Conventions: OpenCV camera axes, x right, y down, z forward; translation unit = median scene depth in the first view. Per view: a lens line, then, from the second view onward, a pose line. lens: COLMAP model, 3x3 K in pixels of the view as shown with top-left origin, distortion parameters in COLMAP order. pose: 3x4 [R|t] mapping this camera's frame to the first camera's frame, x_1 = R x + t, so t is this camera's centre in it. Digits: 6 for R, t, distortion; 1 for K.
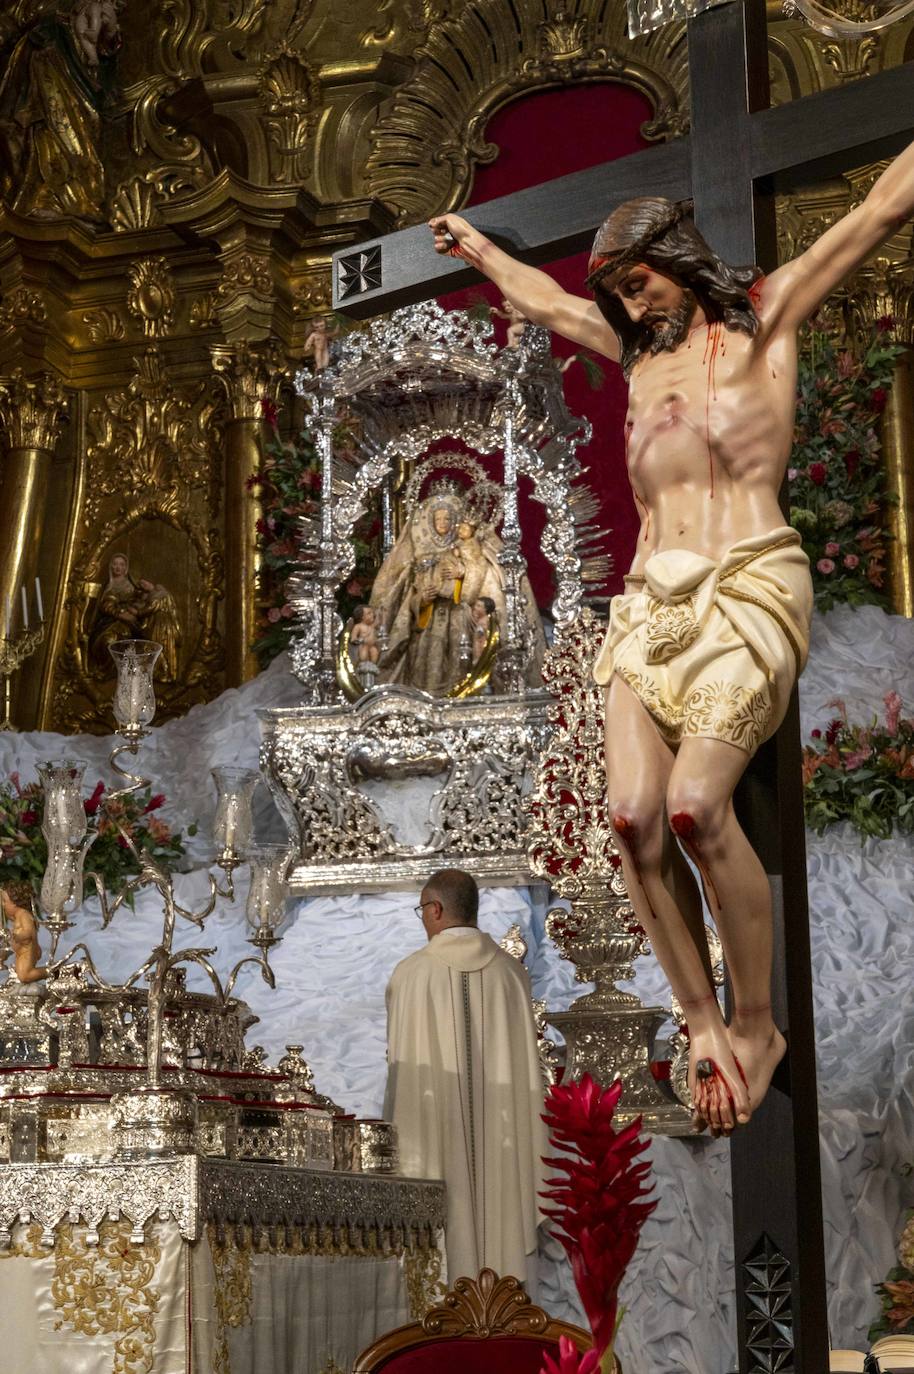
lens RADIAL K [[2576.4, 0, 415.6], [0, 2576.4, 654.5], [0, 0, 1]] dist [0.258287, 0.000000]
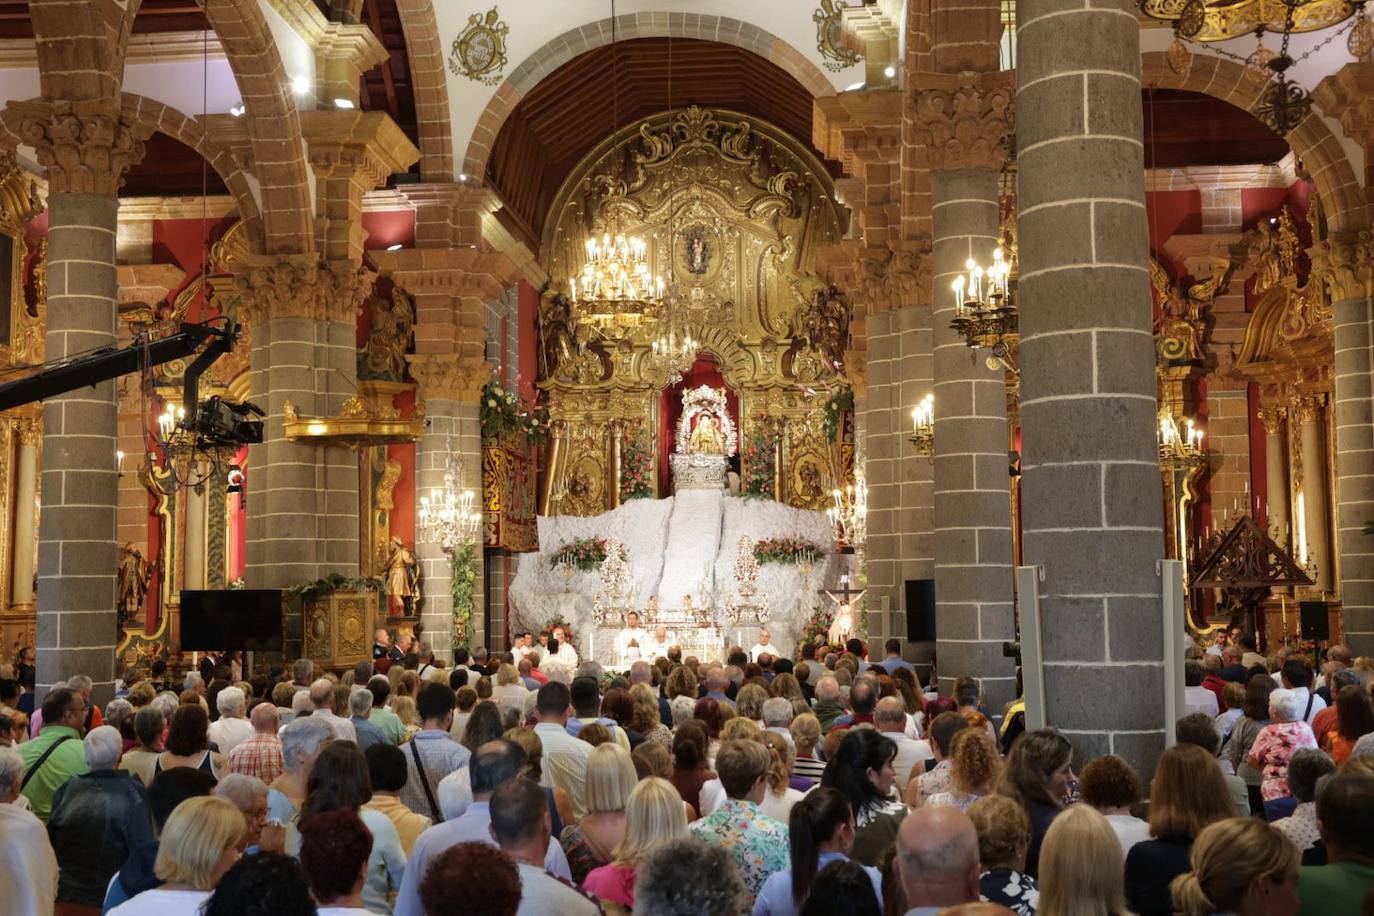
lens RADIAL K [[1607.2, 0, 682.6], [0, 1607.2, 449.5], [0, 0, 1]] dist [0.051523, 0.000000]
pose [[0.969261, 0.033425, 0.243753, -0.640892], [-0.064745, 0.990461, 0.121634, -0.425696], [-0.237362, -0.133677, 0.962180, -1.588328]]
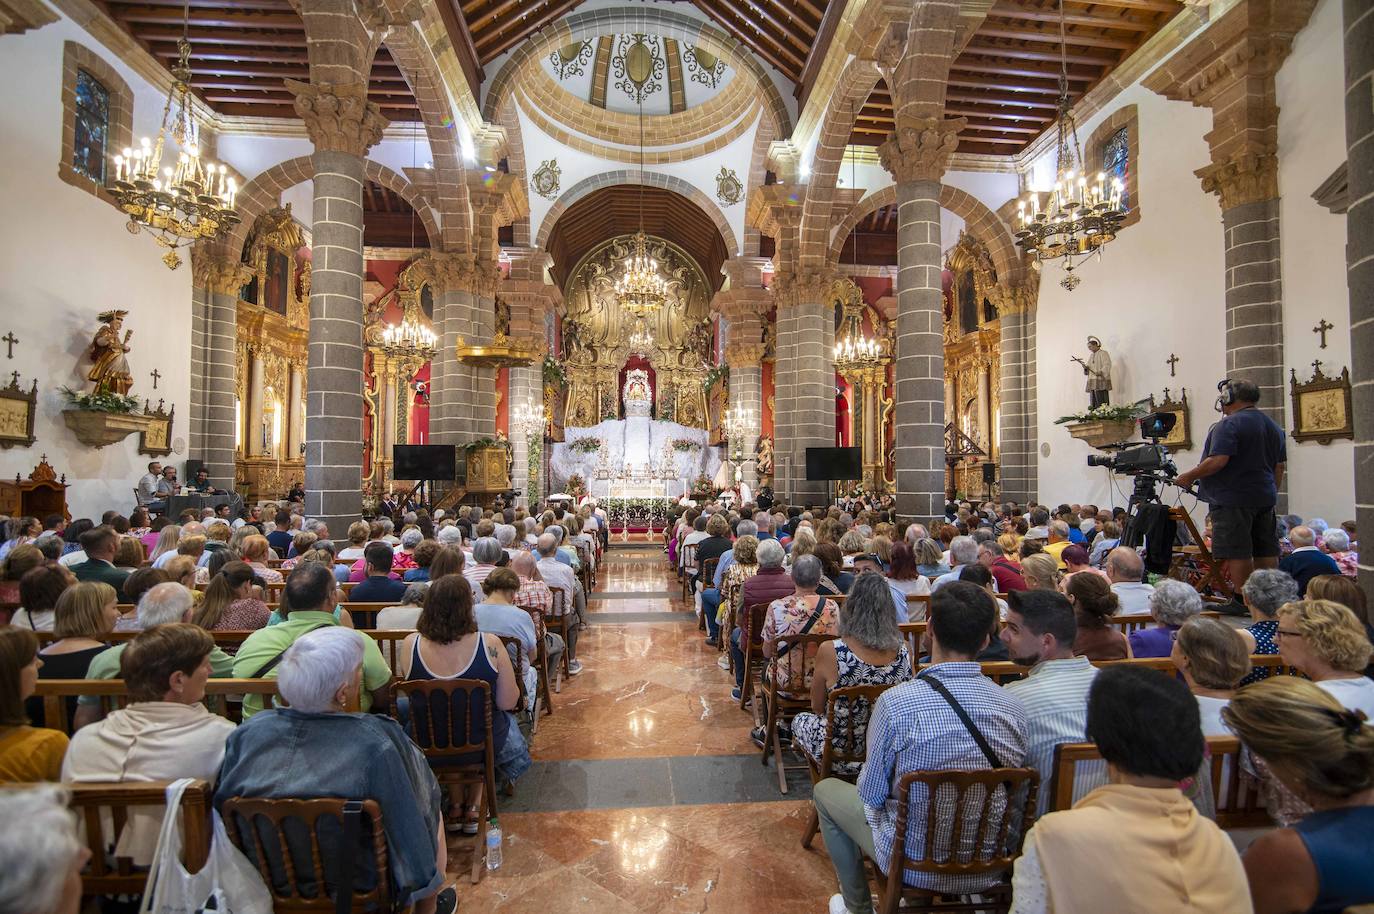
lens RADIAL K [[643.2, 0, 691.1], [0, 643.2, 461.5], [0, 0, 1]] dist [-0.017238, -0.001864]
pose [[0.912918, 0.036180, 0.406536, -0.704803], [-0.114281, 0.978880, 0.169513, -0.279577], [-0.391816, -0.201211, 0.897772, -1.142411]]
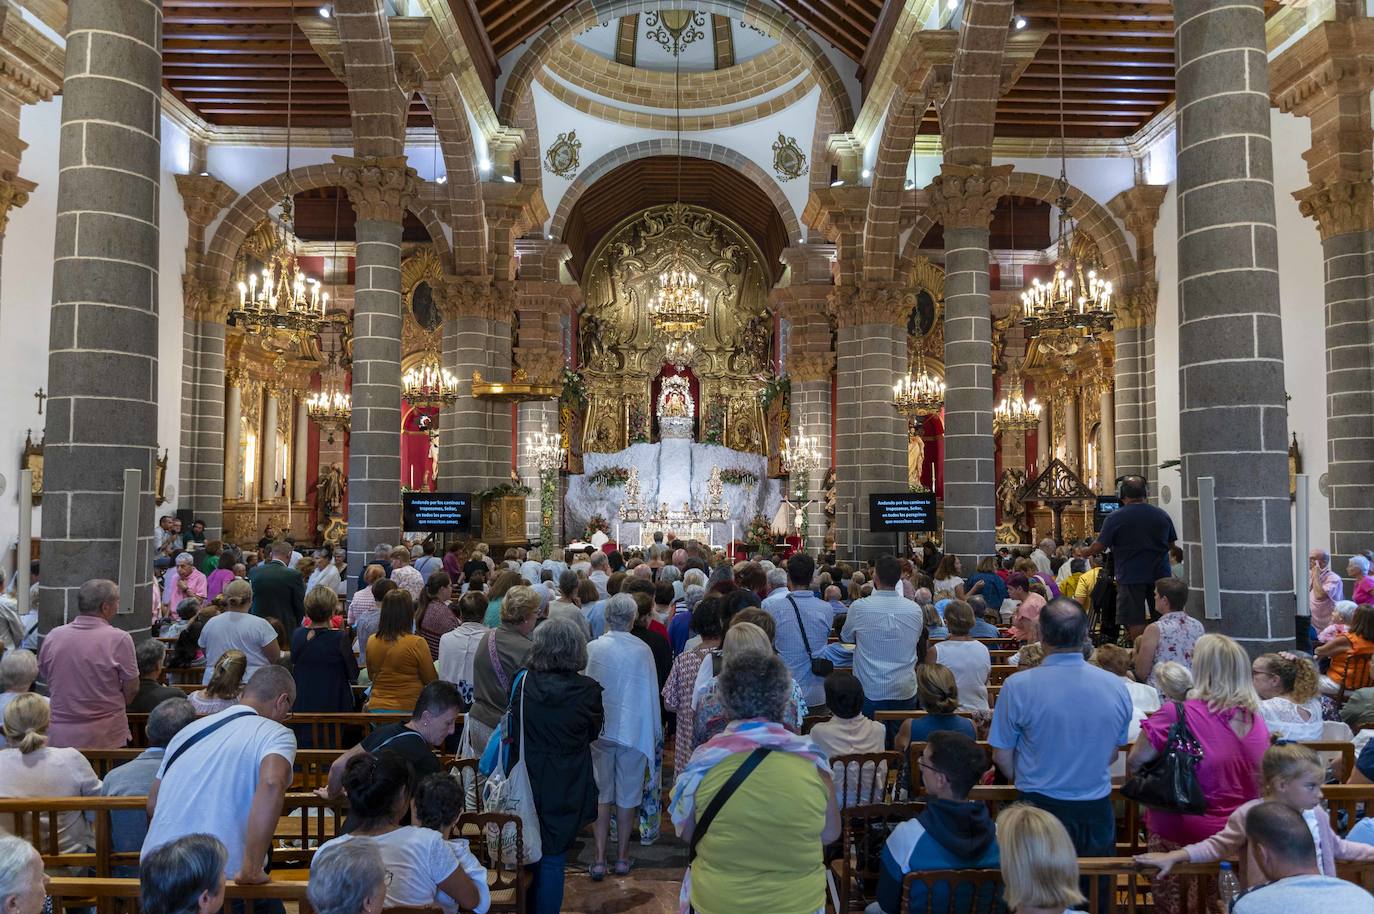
lens RADIAL K [[942.7, 0, 691.1], [0, 942.7, 449.7], [0, 0, 1]] dist [0.007478, -0.015223]
pose [[0.938690, 0.046079, 0.341670, -0.802748], [-0.100672, 0.984471, 0.143810, -0.376421], [-0.329738, -0.169389, 0.928752, -1.419844]]
